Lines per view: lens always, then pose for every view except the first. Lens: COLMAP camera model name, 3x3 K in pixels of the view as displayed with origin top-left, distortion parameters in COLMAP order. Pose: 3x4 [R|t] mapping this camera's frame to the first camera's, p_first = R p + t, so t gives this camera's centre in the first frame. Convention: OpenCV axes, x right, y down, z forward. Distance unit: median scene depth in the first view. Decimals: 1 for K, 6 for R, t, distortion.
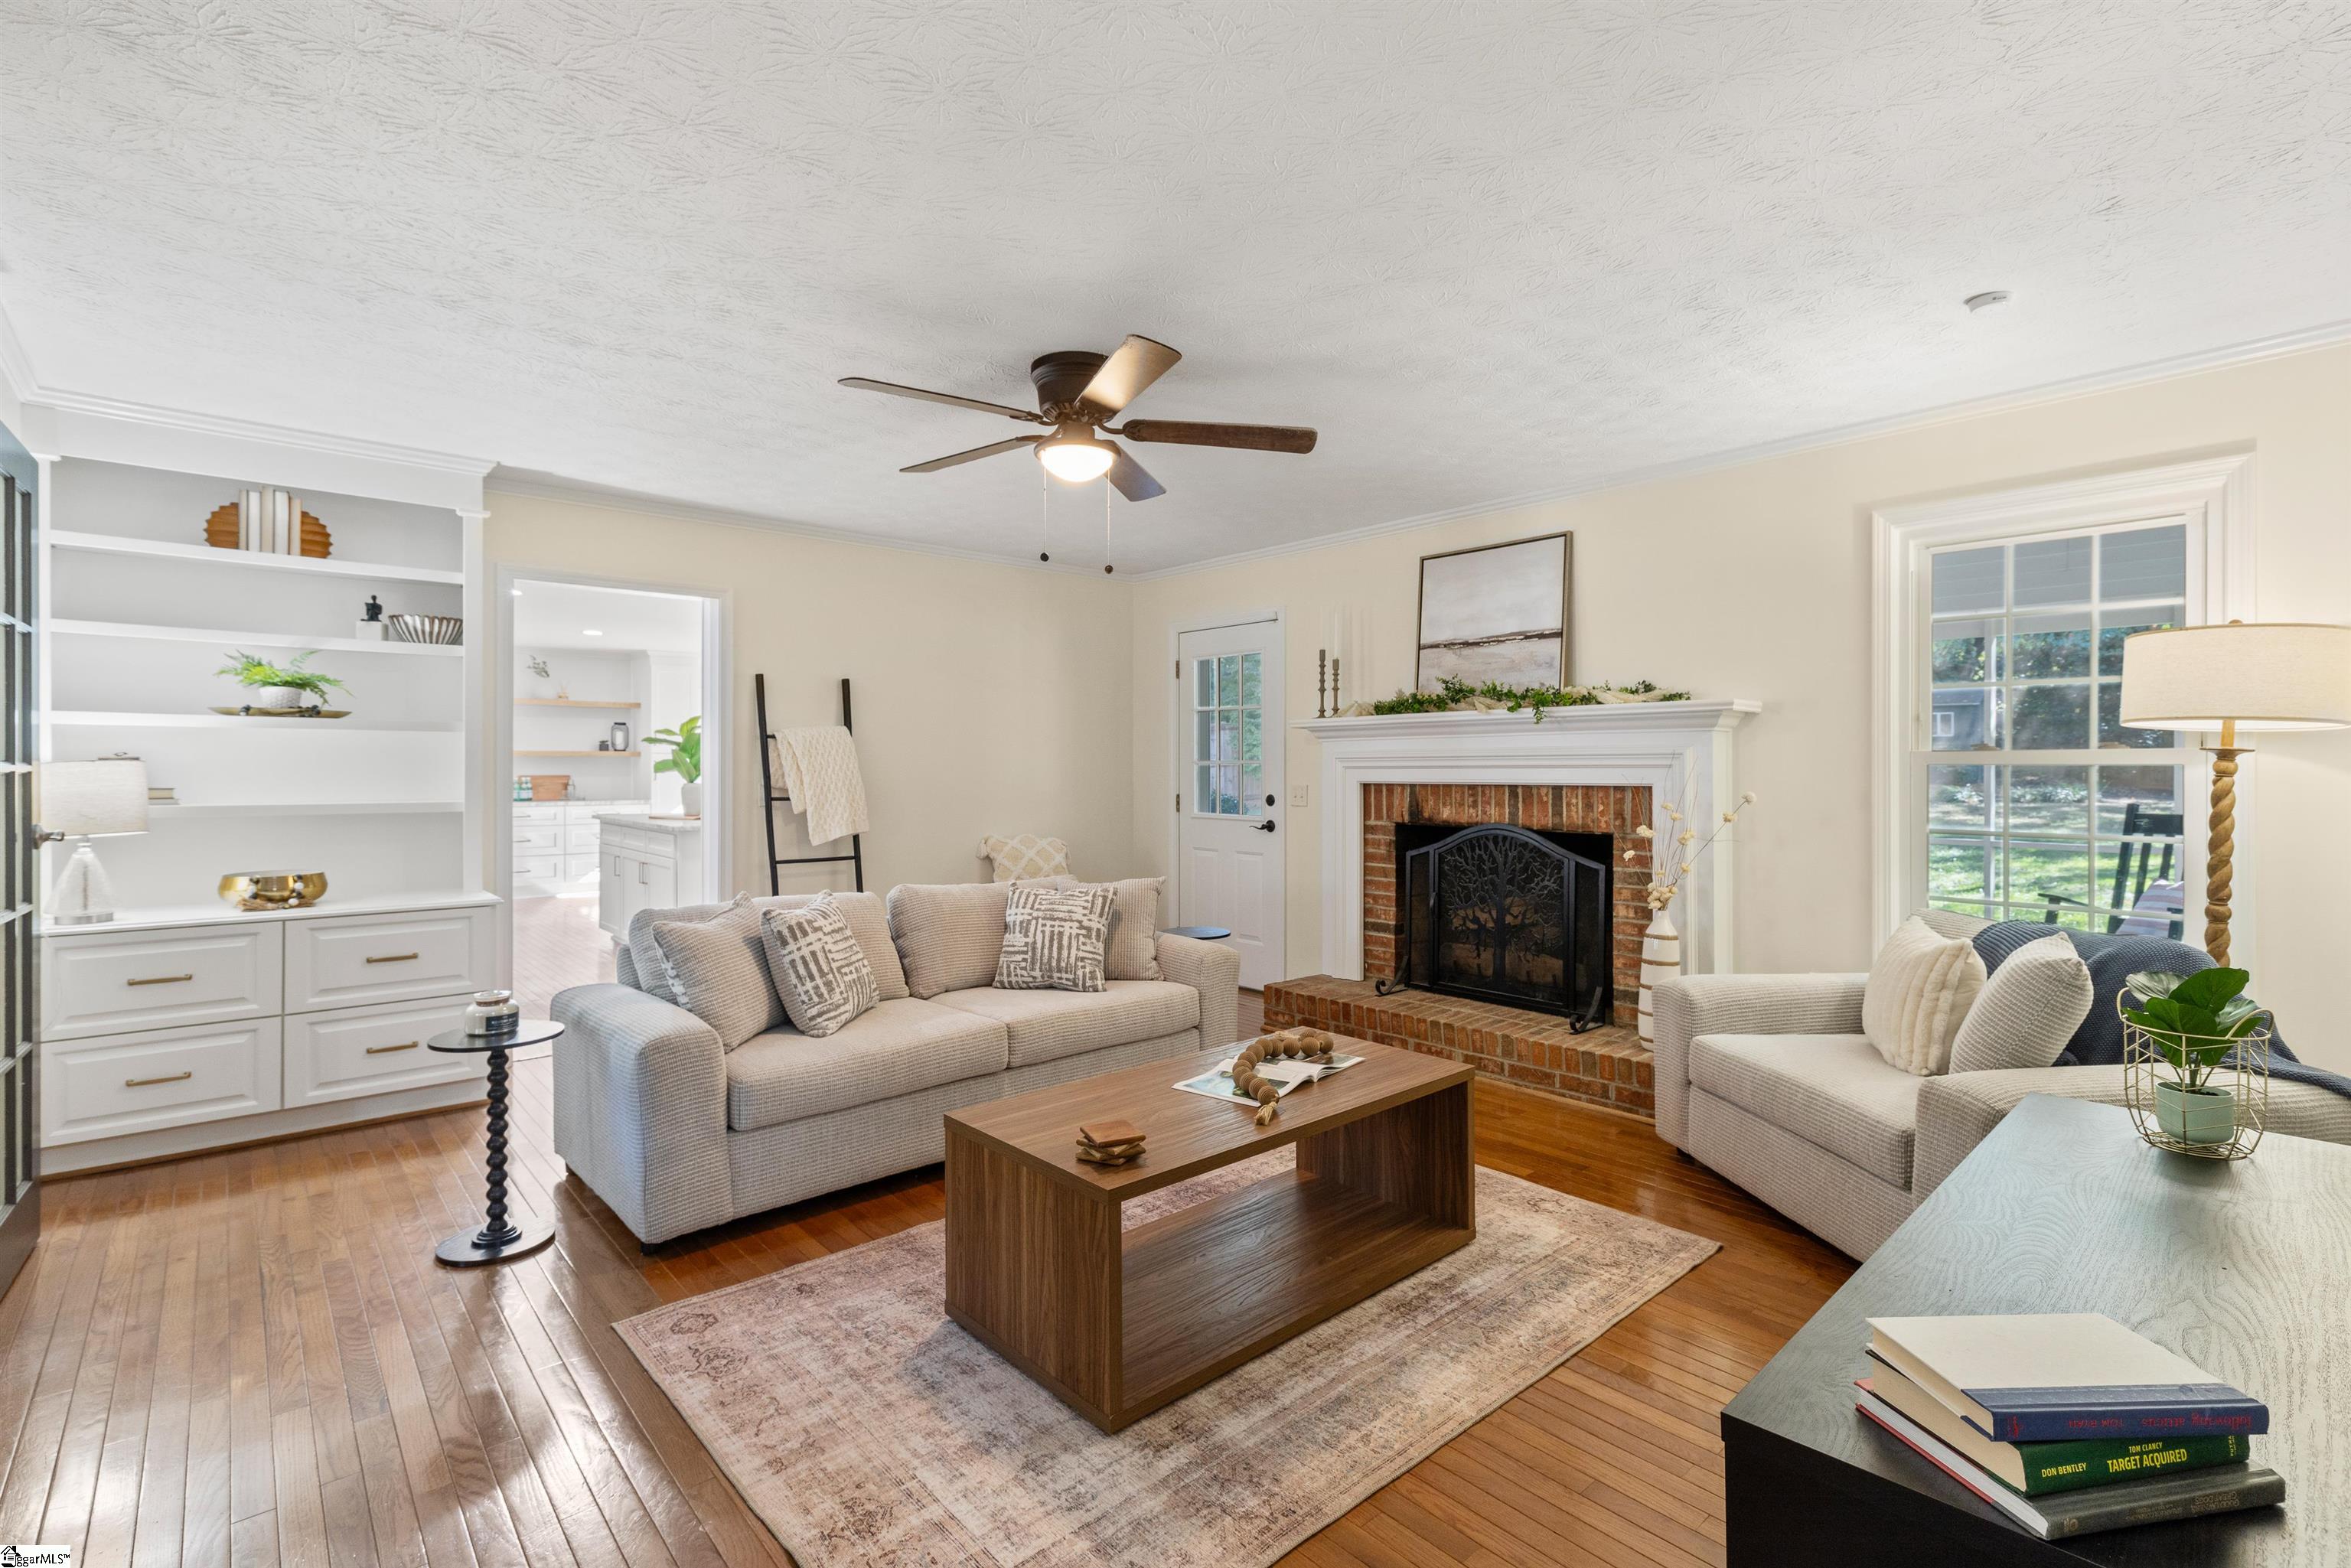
lens RADIAL K [[1070.4, 0, 1175.6], [0, 1070.4, 773.8], [0, 0, 1]] dist [0.001061, 0.000329]
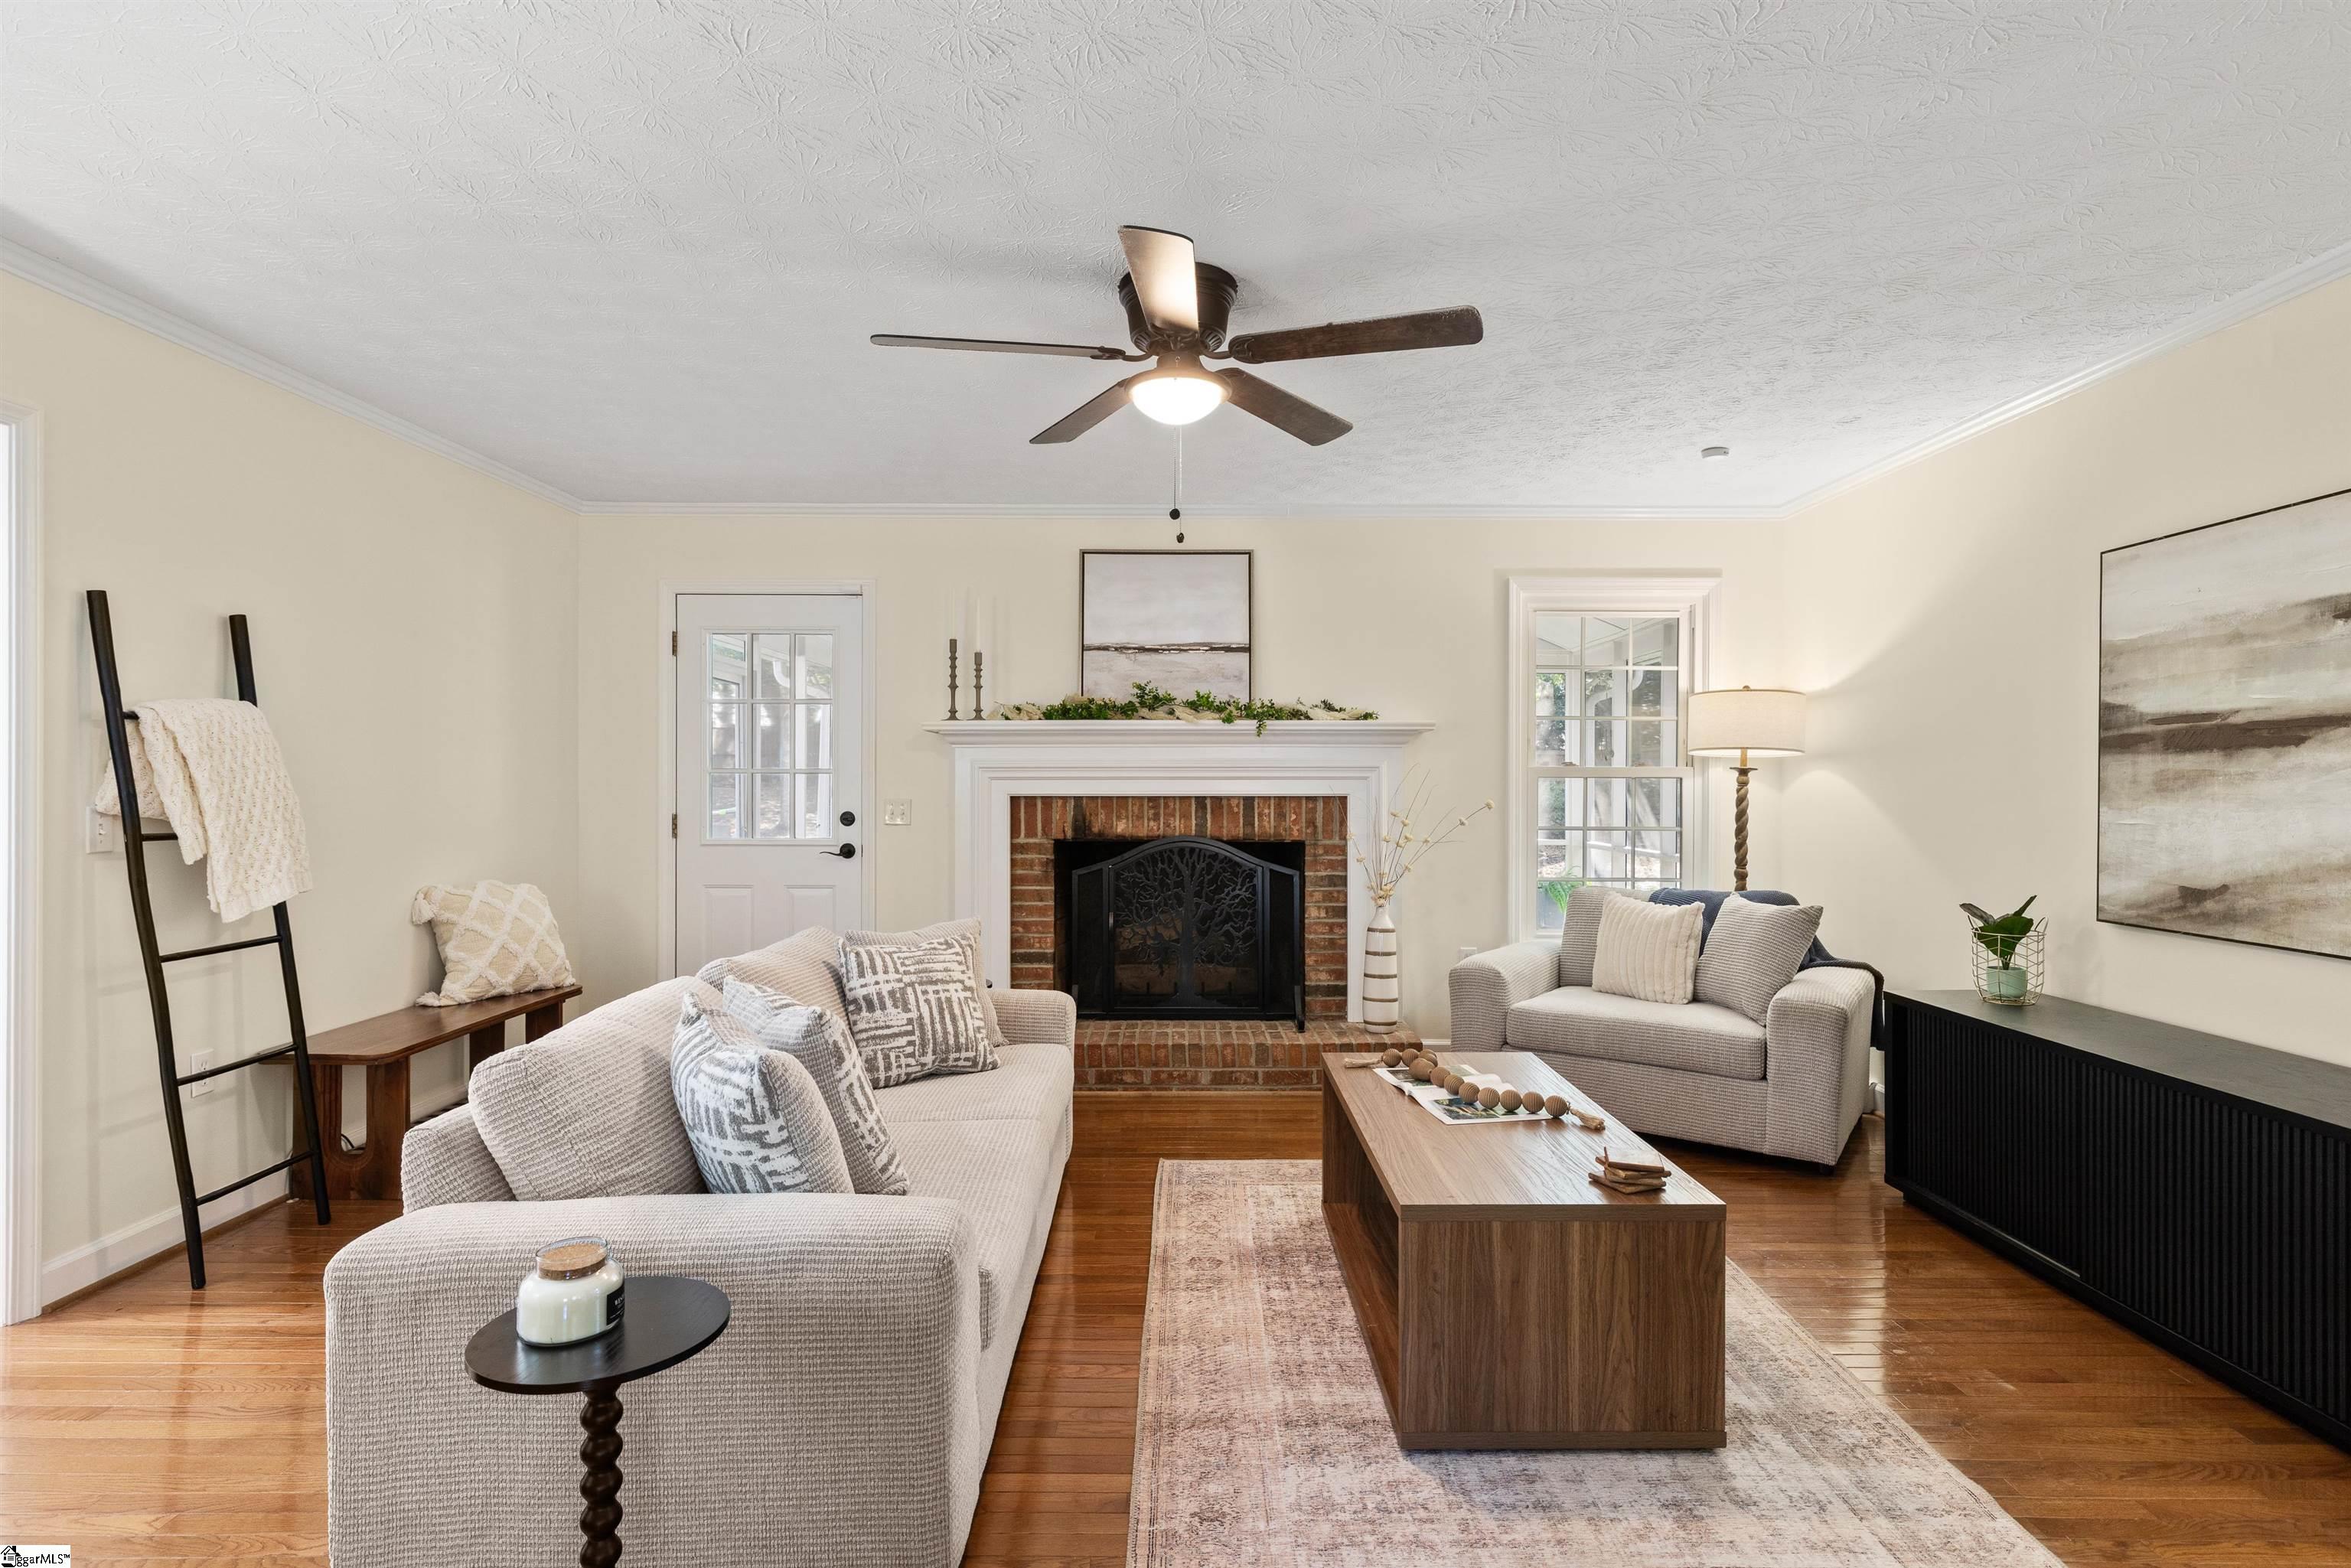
lens RADIAL K [[1204.4, 0, 1174.0], [0, 1204.4, 785.8], [0, 0, 1]] dist [0.000900, 0.000301]
pose [[0.667401, -0.003000, 0.744693, -0.533826], [0.002016, 0.999995, 0.002222, -0.001991], [-0.744696, 0.000018, 0.667404, 0.272323]]
